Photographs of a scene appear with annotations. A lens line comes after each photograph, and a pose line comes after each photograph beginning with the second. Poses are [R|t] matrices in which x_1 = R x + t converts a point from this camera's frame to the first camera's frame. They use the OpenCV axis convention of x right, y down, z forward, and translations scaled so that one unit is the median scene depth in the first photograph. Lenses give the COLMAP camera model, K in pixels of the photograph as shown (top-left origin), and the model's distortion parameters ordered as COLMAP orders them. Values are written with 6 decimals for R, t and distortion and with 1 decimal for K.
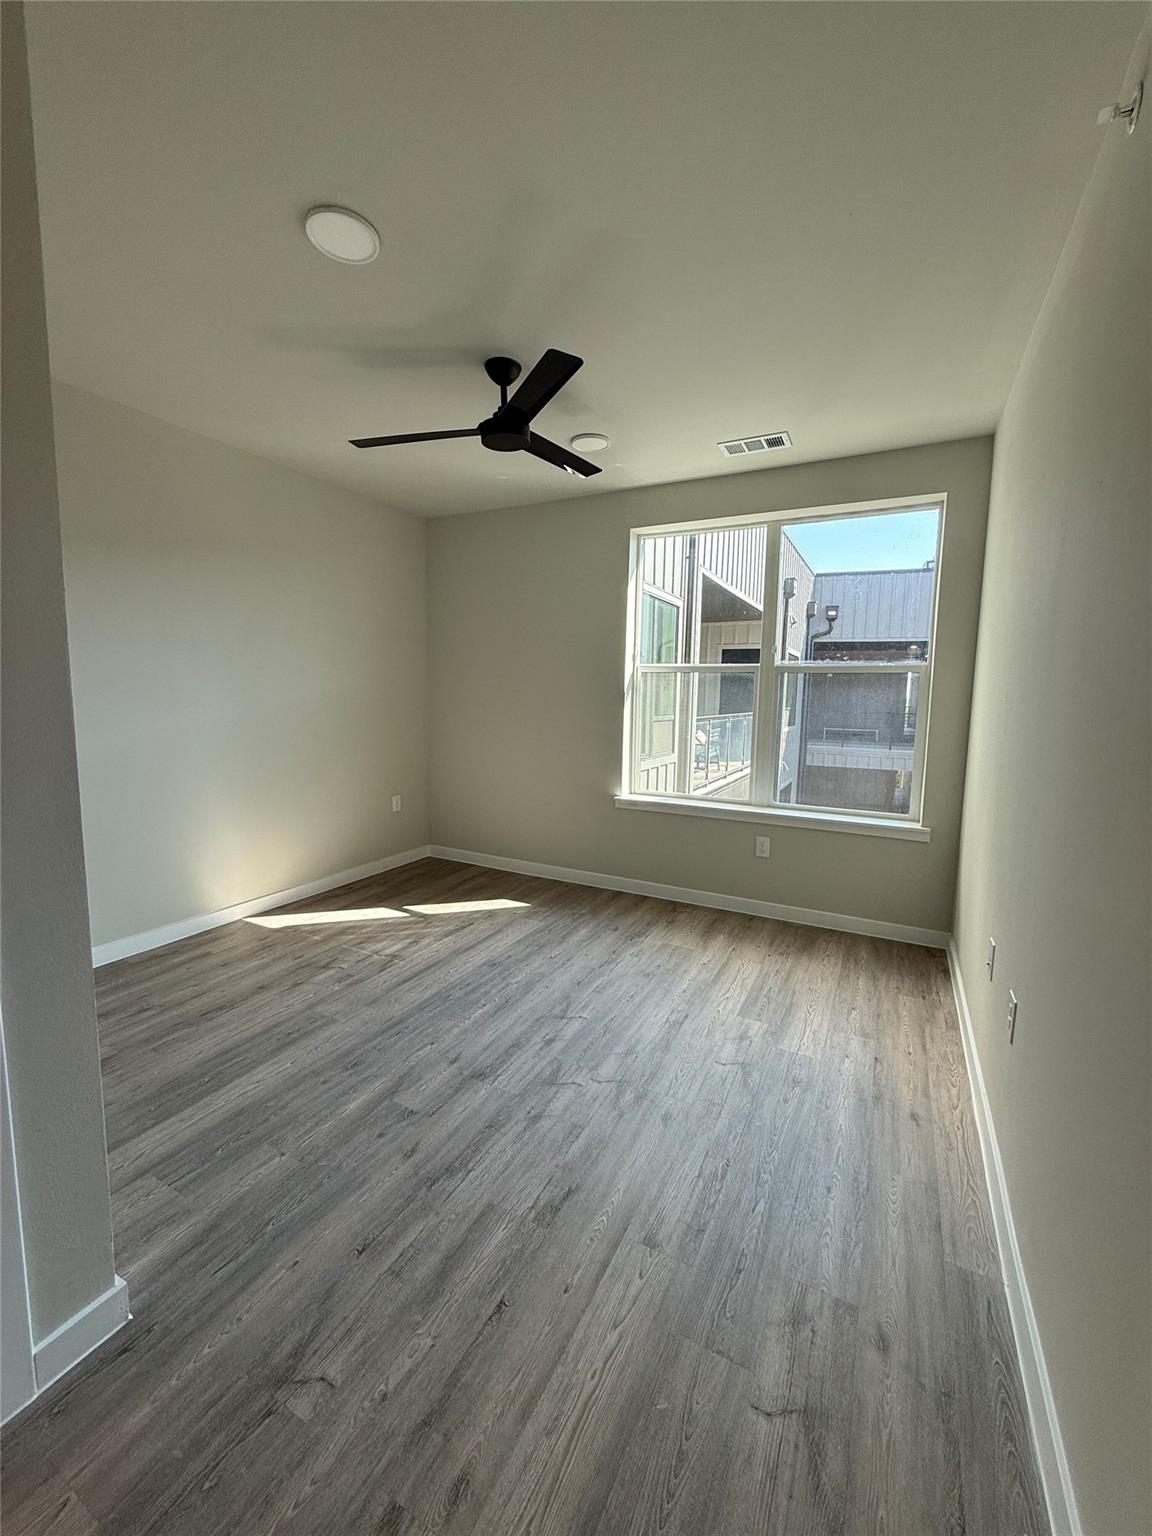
lens RADIAL K [[616.0, 0, 584.0], [0, 616.0, 762.0], [0, 0, 1]] dist [0.000513, 0.002103]
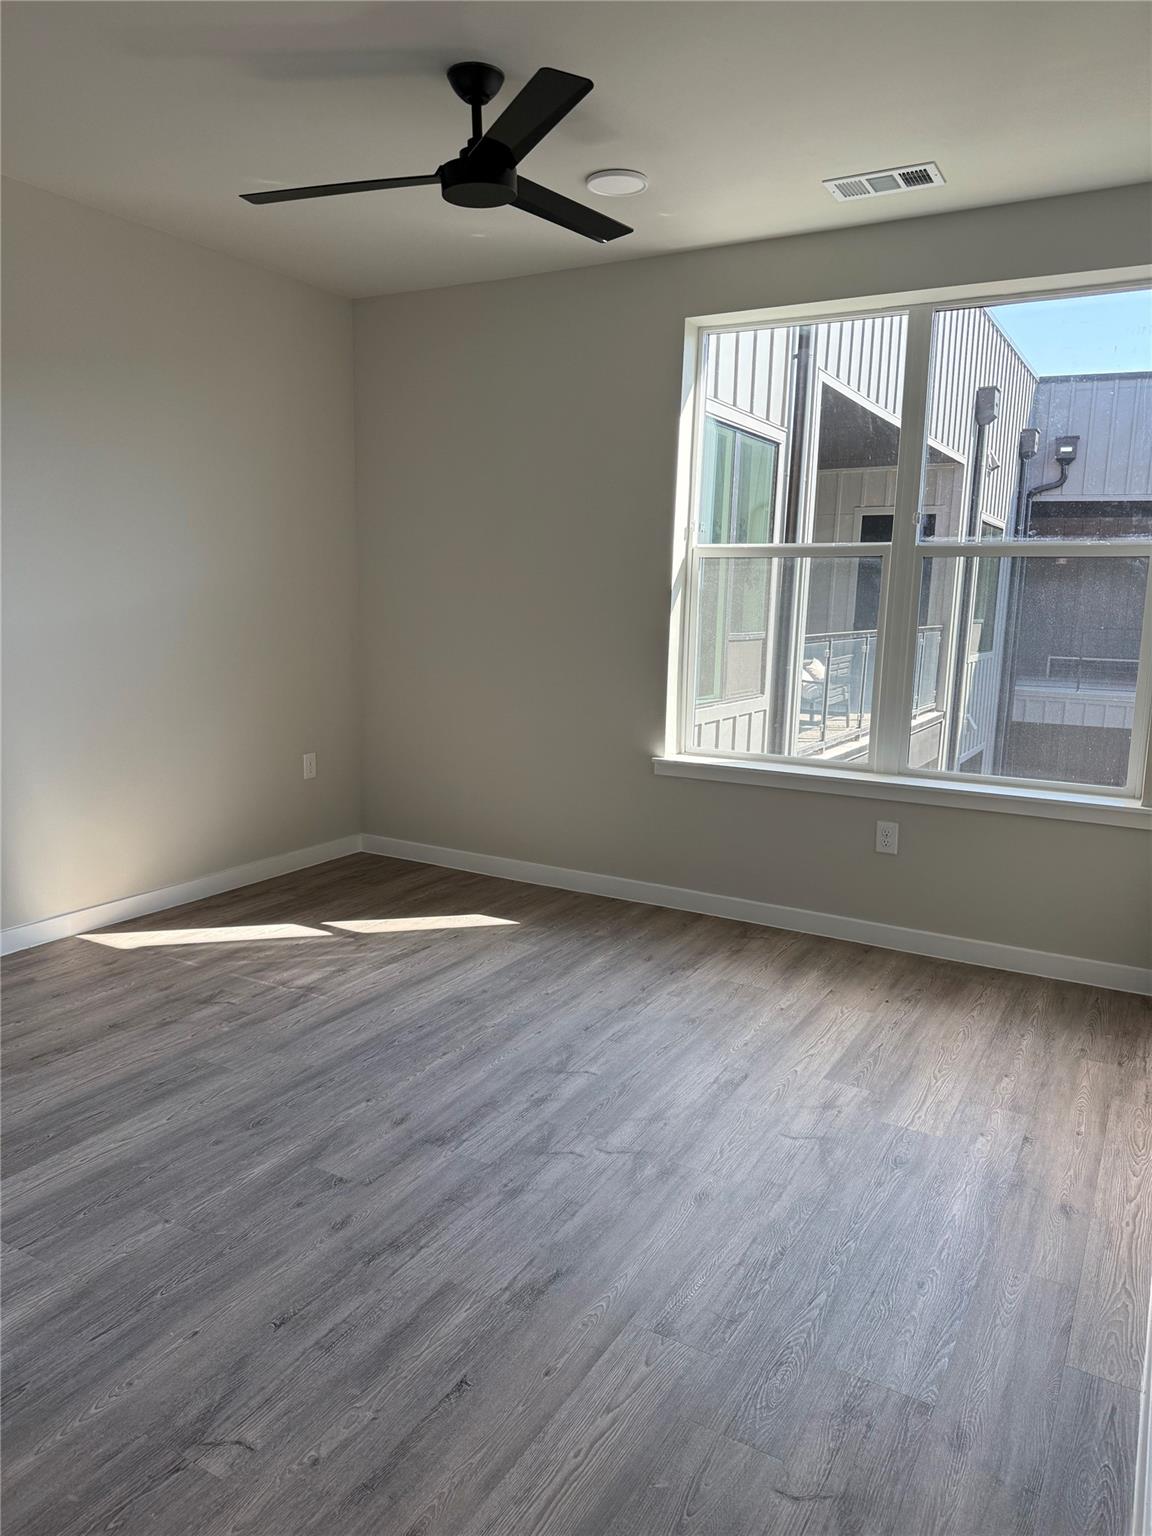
lens RADIAL K [[1075.4, 0, 574.4], [0, 1075.4, 766.0], [0, 0, 1]] dist [0.051686, -0.040357]
pose [[0.998935, 0.011327, -0.044731, 0.031230], [-0.009201, 0.998832, 0.047434, 0.024868], [0.045216, -0.046972, 0.997872, -0.169530]]
